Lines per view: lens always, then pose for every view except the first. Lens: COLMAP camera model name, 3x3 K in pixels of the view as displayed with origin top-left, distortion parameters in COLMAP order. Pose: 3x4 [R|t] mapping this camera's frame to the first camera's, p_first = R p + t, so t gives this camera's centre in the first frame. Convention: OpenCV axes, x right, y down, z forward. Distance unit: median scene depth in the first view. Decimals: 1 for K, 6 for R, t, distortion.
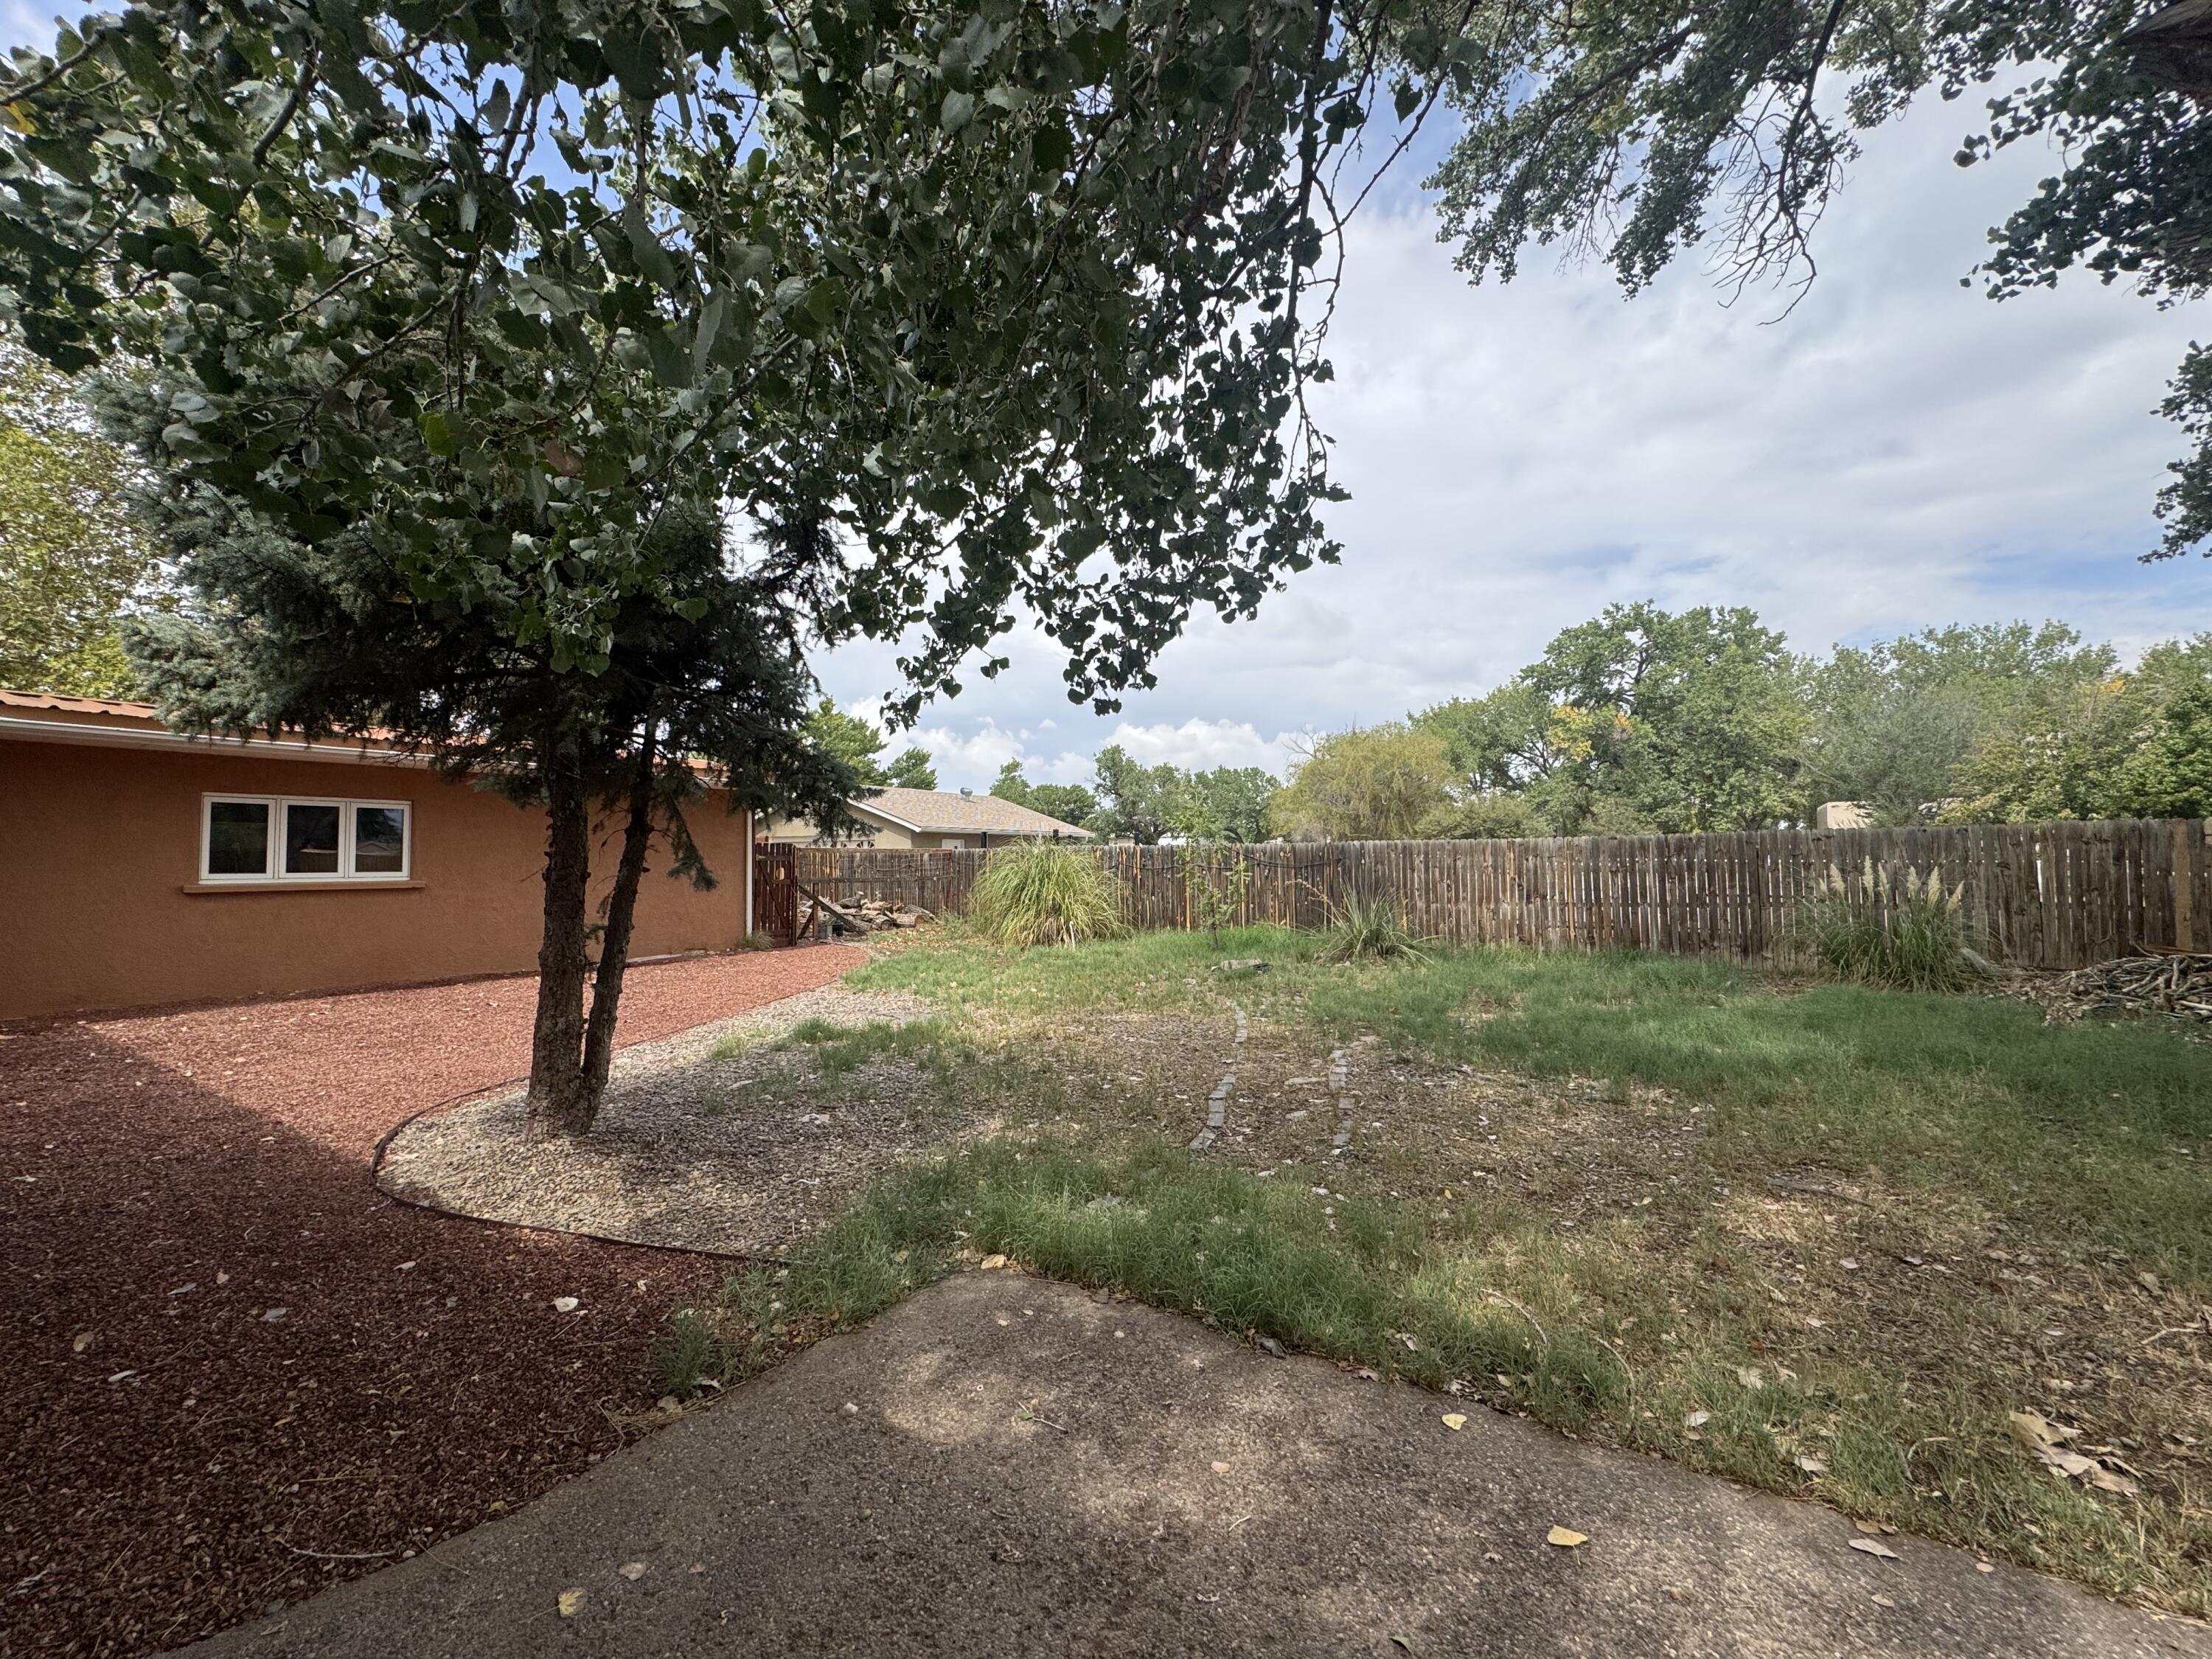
lens RADIAL K [[884.8, 0, 1103.4], [0, 884.8, 826.4], [0, 0, 1]] dist [-0.000516, 0.000310]
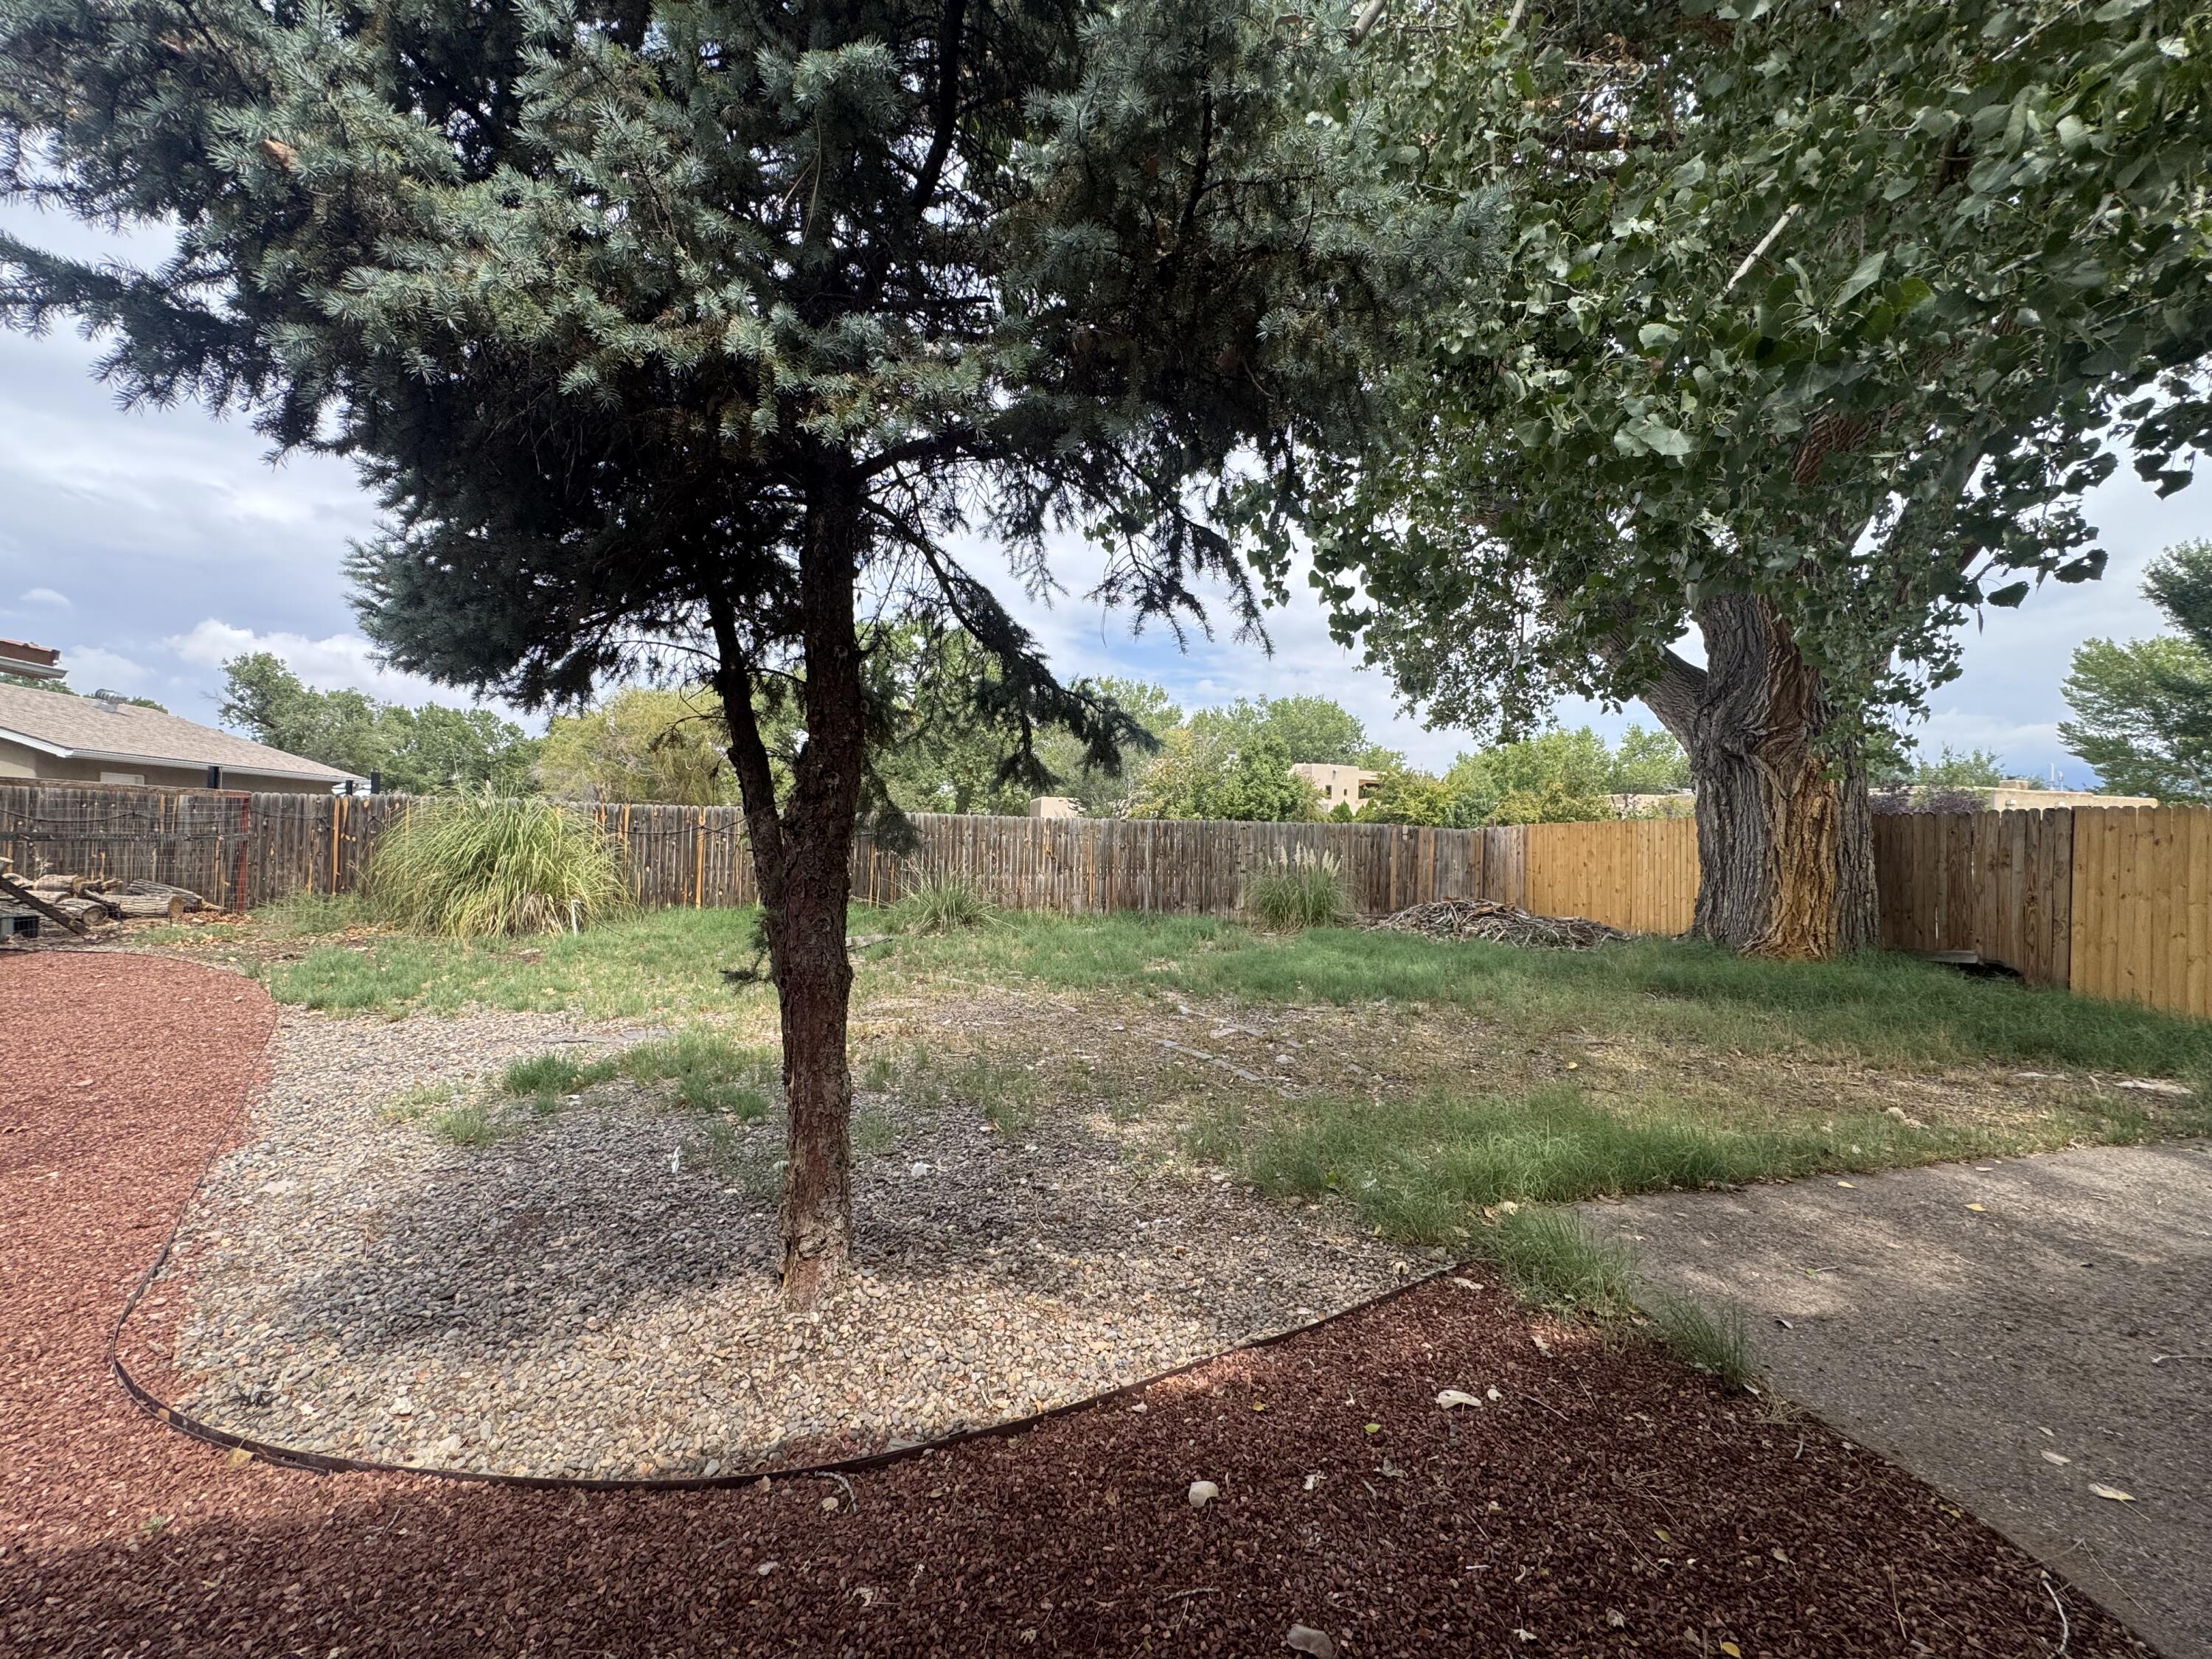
lens RADIAL K [[884.8, 0, 1103.4], [0, 884.8, 826.4], [0, 0, 1]] dist [-0.000516, 0.000310]
pose [[0.675104, 0.036571, 0.736816, -0.288762], [-0.060369, 0.998159, 0.005771, 0.012374], [-0.735248, -0.048377, 0.676069, 0.151266]]
